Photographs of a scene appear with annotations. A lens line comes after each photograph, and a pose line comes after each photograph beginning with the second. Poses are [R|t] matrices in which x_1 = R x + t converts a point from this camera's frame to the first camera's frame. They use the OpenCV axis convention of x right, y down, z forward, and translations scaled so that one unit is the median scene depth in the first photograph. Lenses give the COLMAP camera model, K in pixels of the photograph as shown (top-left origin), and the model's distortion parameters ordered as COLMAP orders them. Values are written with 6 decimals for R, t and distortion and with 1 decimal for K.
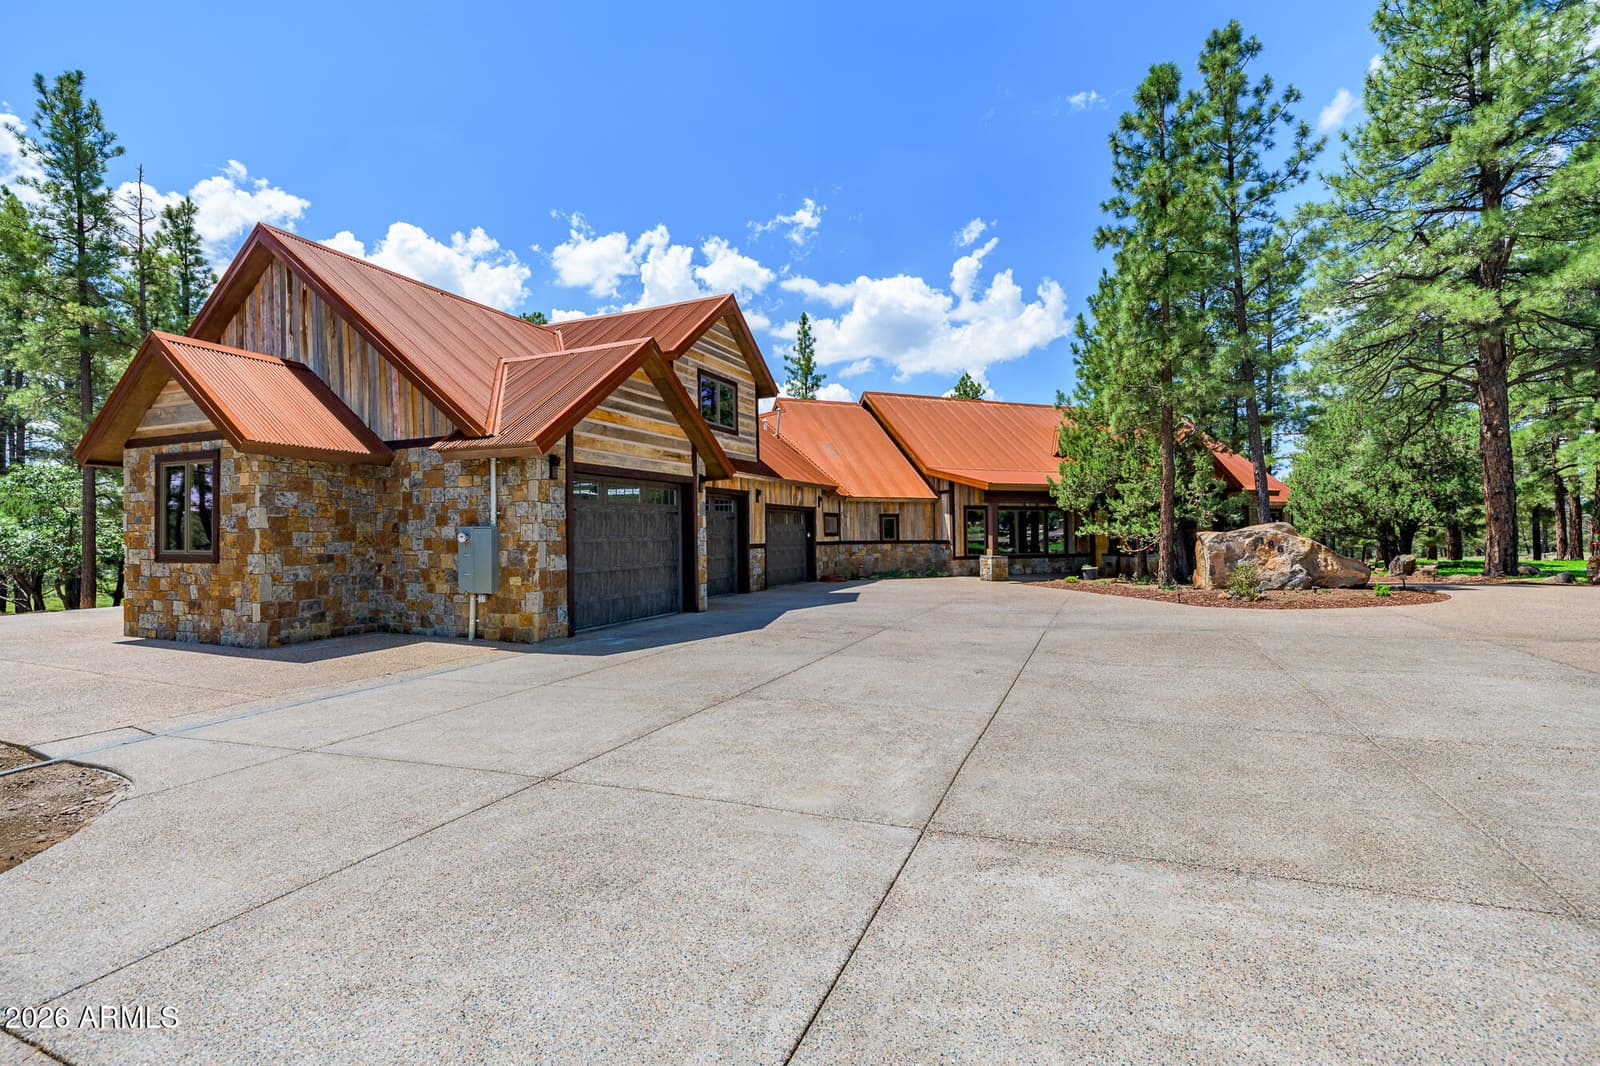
lens RADIAL K [[696.8, 0, 803.7], [0, 696.8, 539.5], [0, 0, 1]] dist [0.002382, -0.001168]
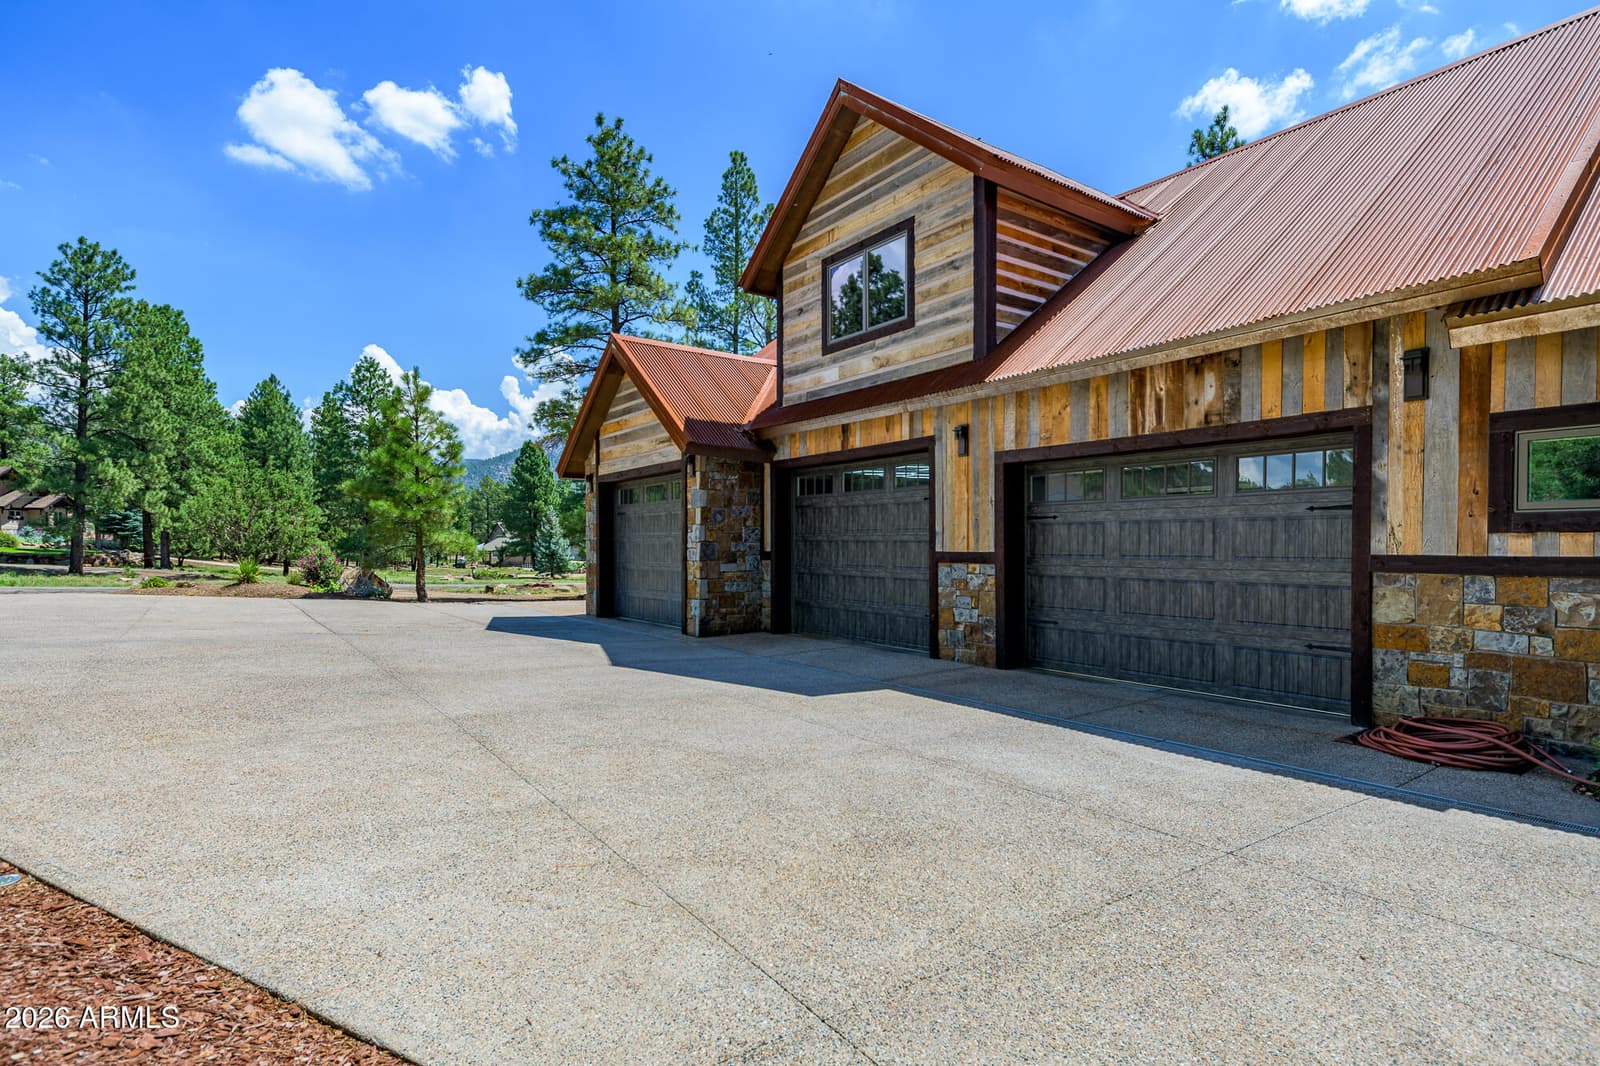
lens RADIAL K [[828.4, 0, 808.7], [0, 828.4, 564.4], [0, 0, 1]] dist [0.004112, 0.000142]
pose [[-0.508209, 0.024861, -0.860875, 0.570609], [-0.004738, 0.999487, 0.031661, -0.003170], [0.861221, 0.020170, -0.507831, 1.594184]]
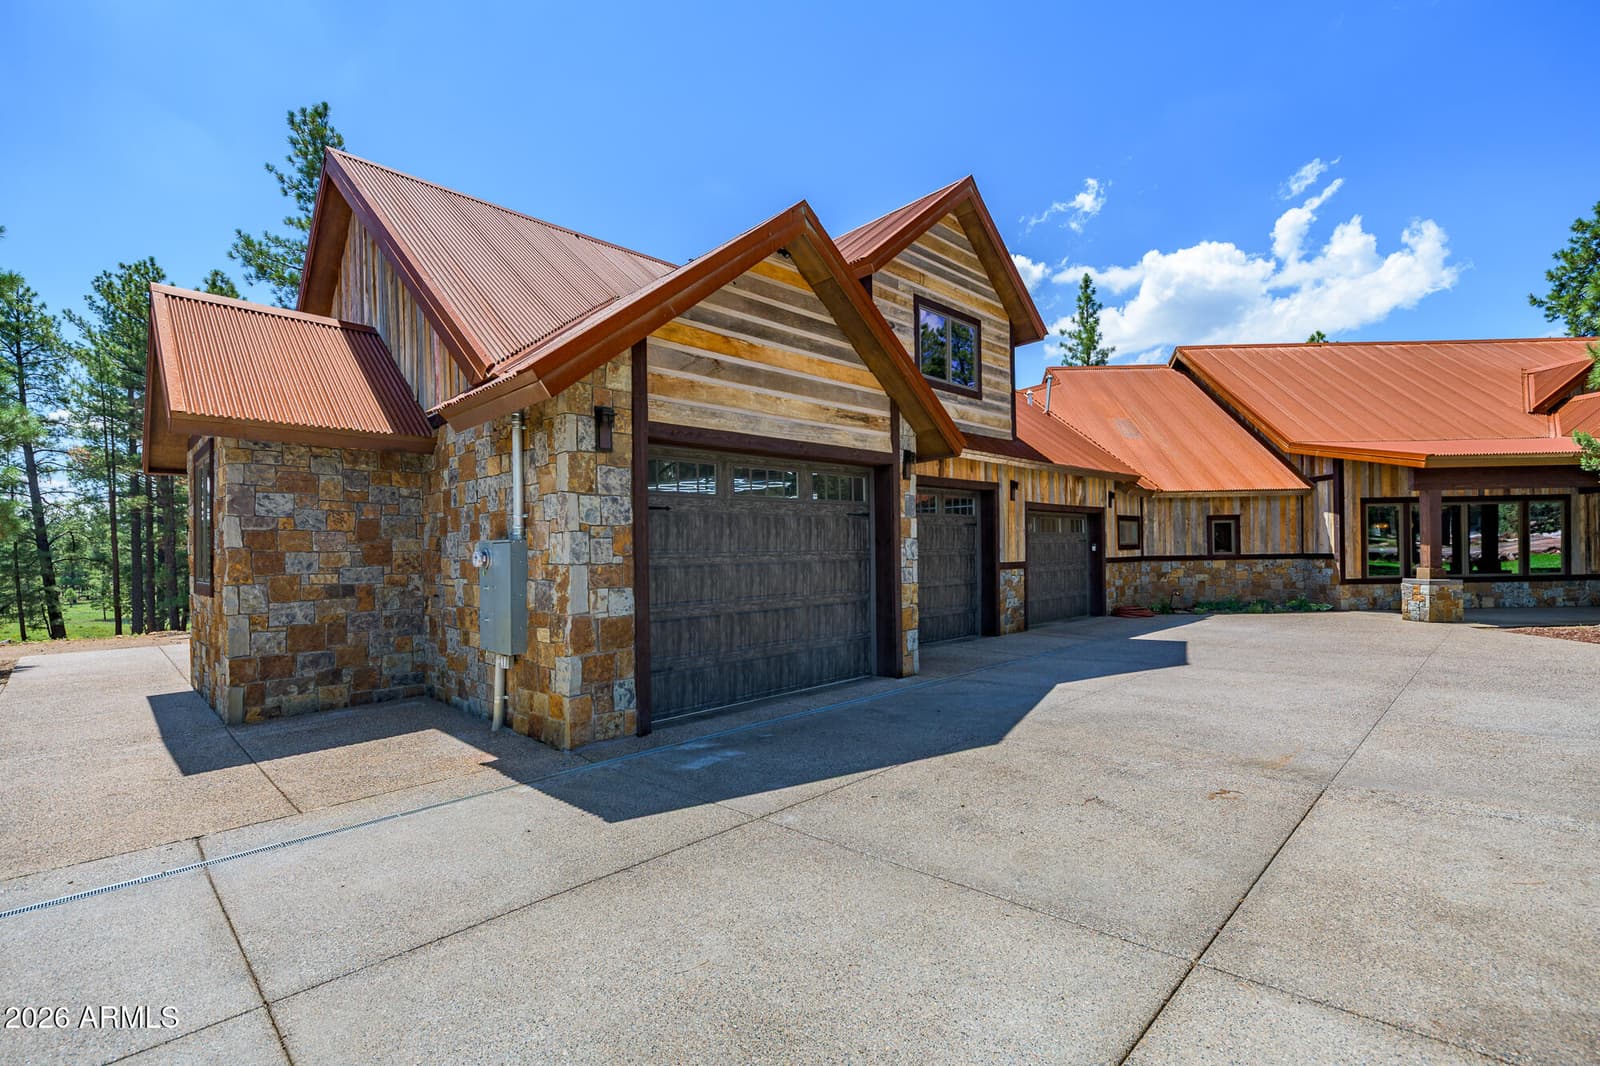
lens RADIAL K [[700.0, 0, 804.5], [0, 700.0, 567.1], [0, 0, 1]] dist [0.009583, 0.000307]
pose [[0.929694, -0.003386, -0.368318, -0.006003], [0.009547, 0.999843, 0.014907, -0.001510], [0.368210, -0.017375, 0.929580, 0.405031]]
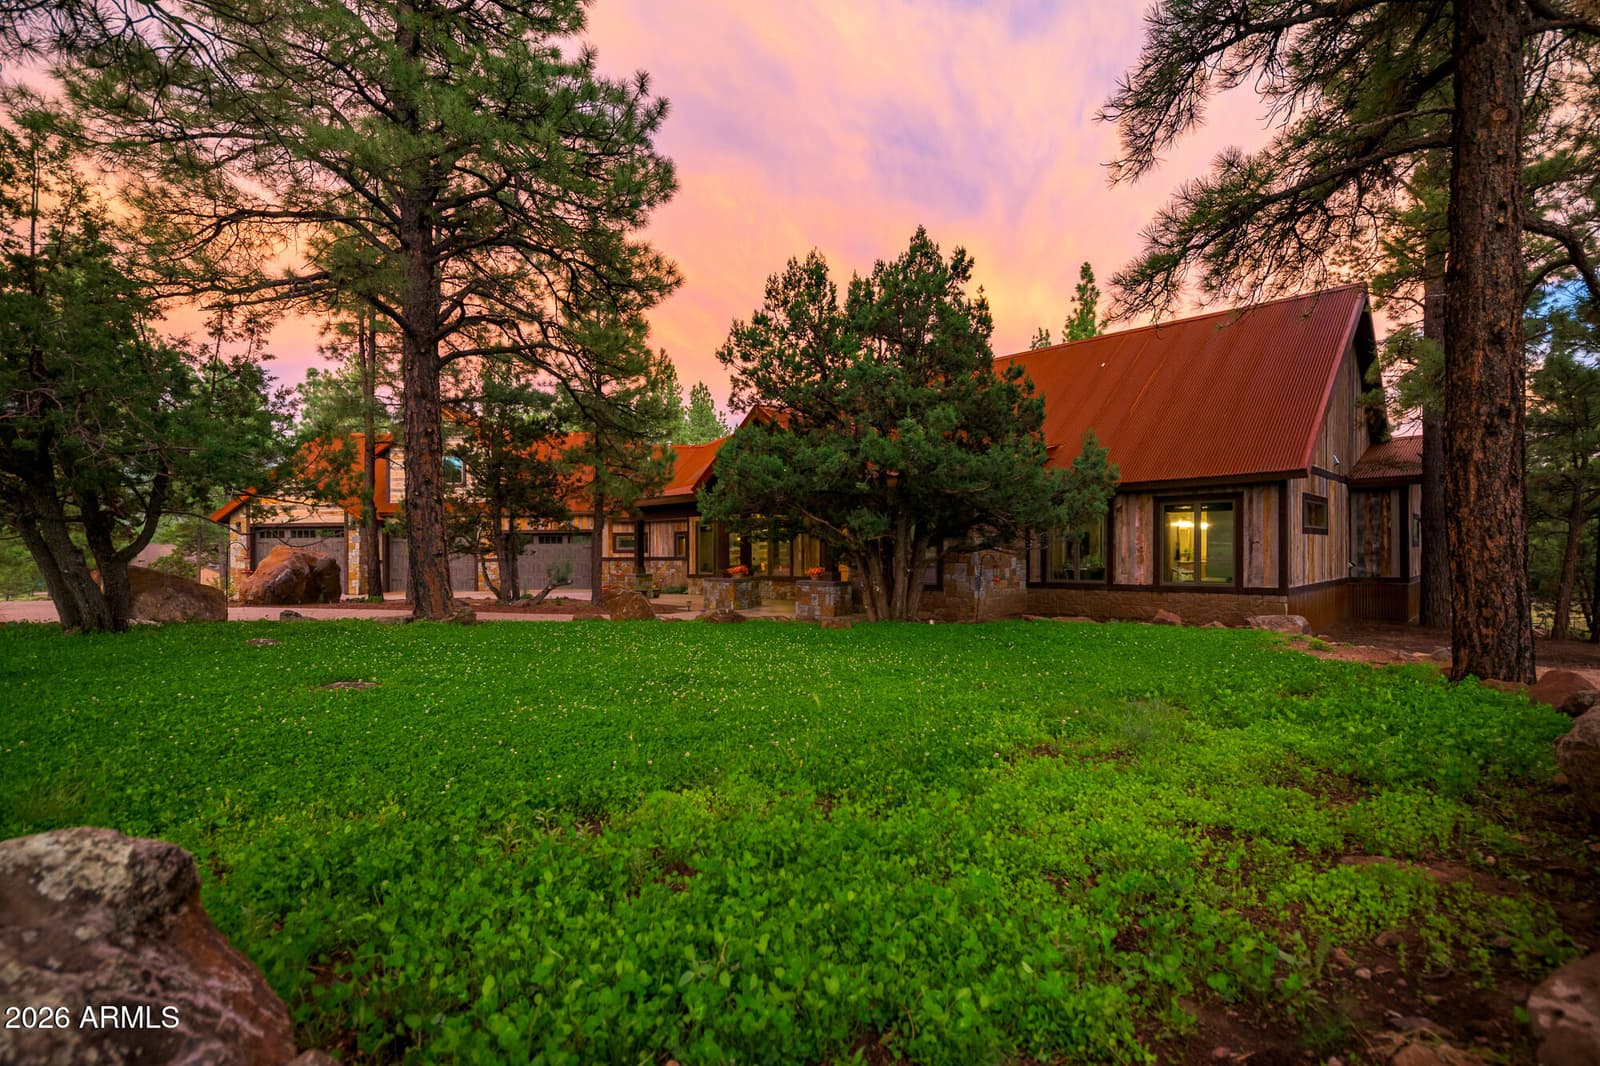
lens RADIAL K [[747.1, 0, 802.7], [0, 747.1, 577.2], [0, 0, 1]] dist [0.002153, 0.000414]
pose [[0.433780, 0.033915, -0.900380, 2.208743], [-0.001780, 0.999322, 0.036784, -0.018483], [0.901017, -0.014353, 0.433546, 1.237665]]
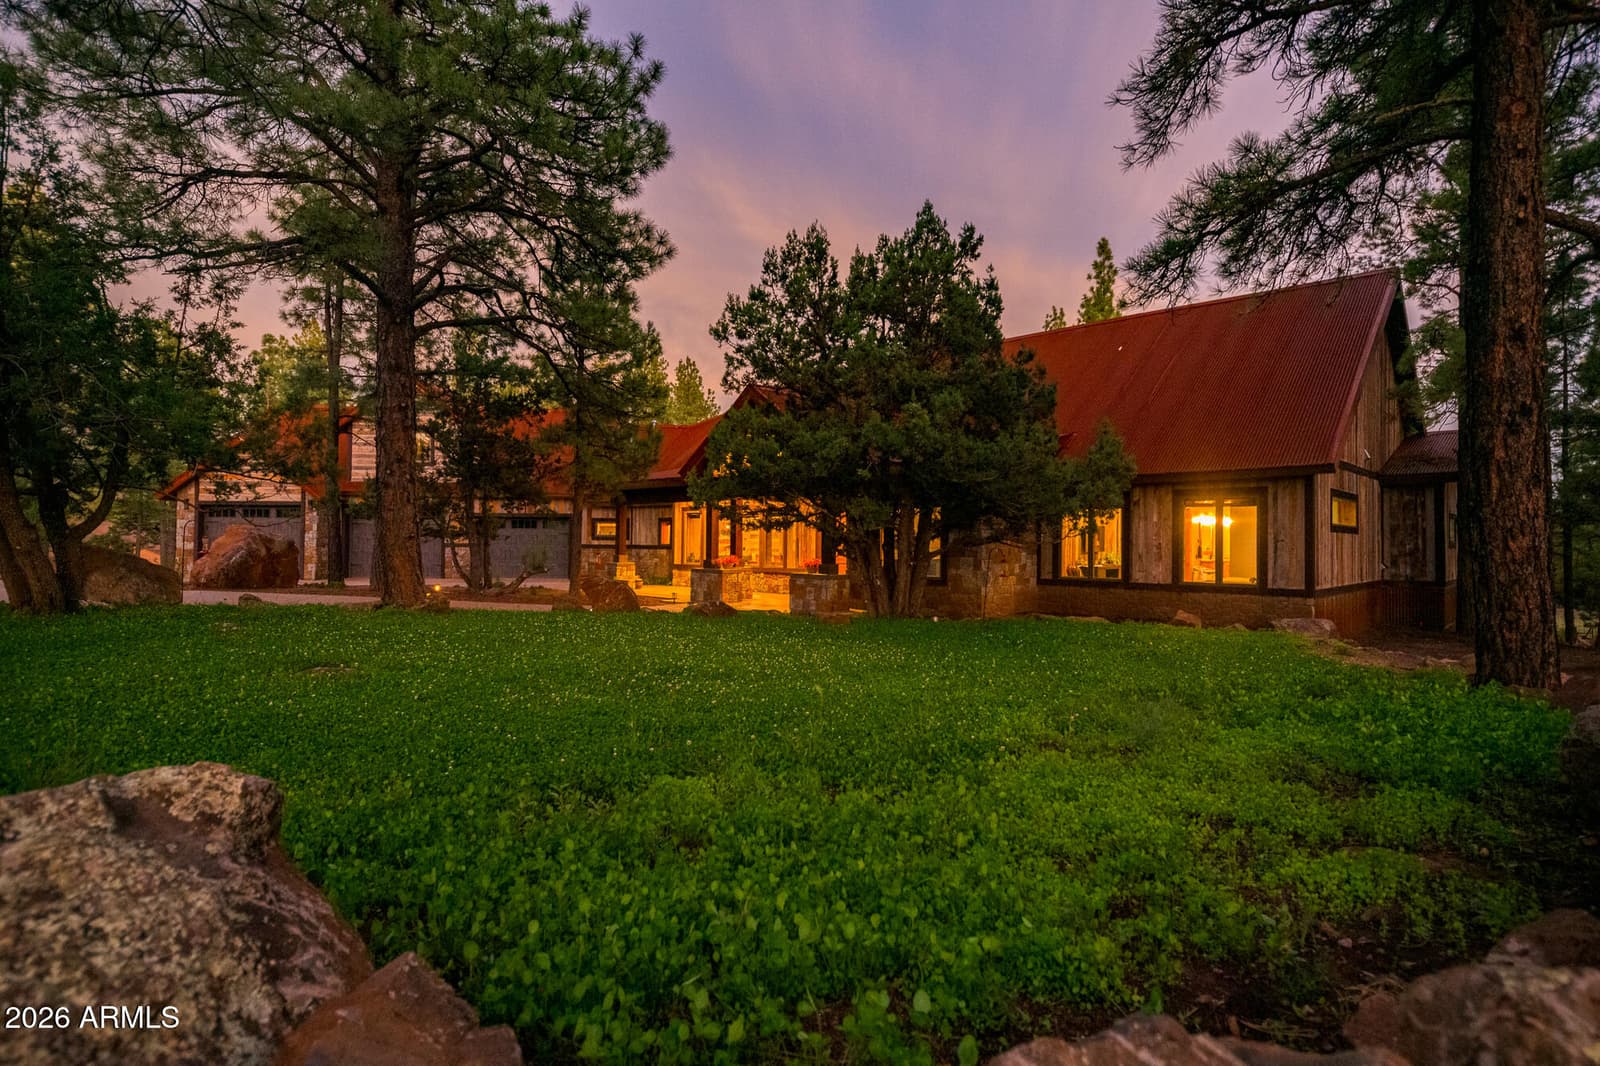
lens RADIAL K [[823.5, 0, 805.4], [0, 823.5, 533.4], [0, 0, 1]] dist [0.002120, 0.001741]
pose [[0.447145, 0.000321, -0.894461, 2.248410], [-0.019445, 0.999767, -0.009362, -0.015266], [0.894250, 0.021579, 0.447047, 1.206034]]
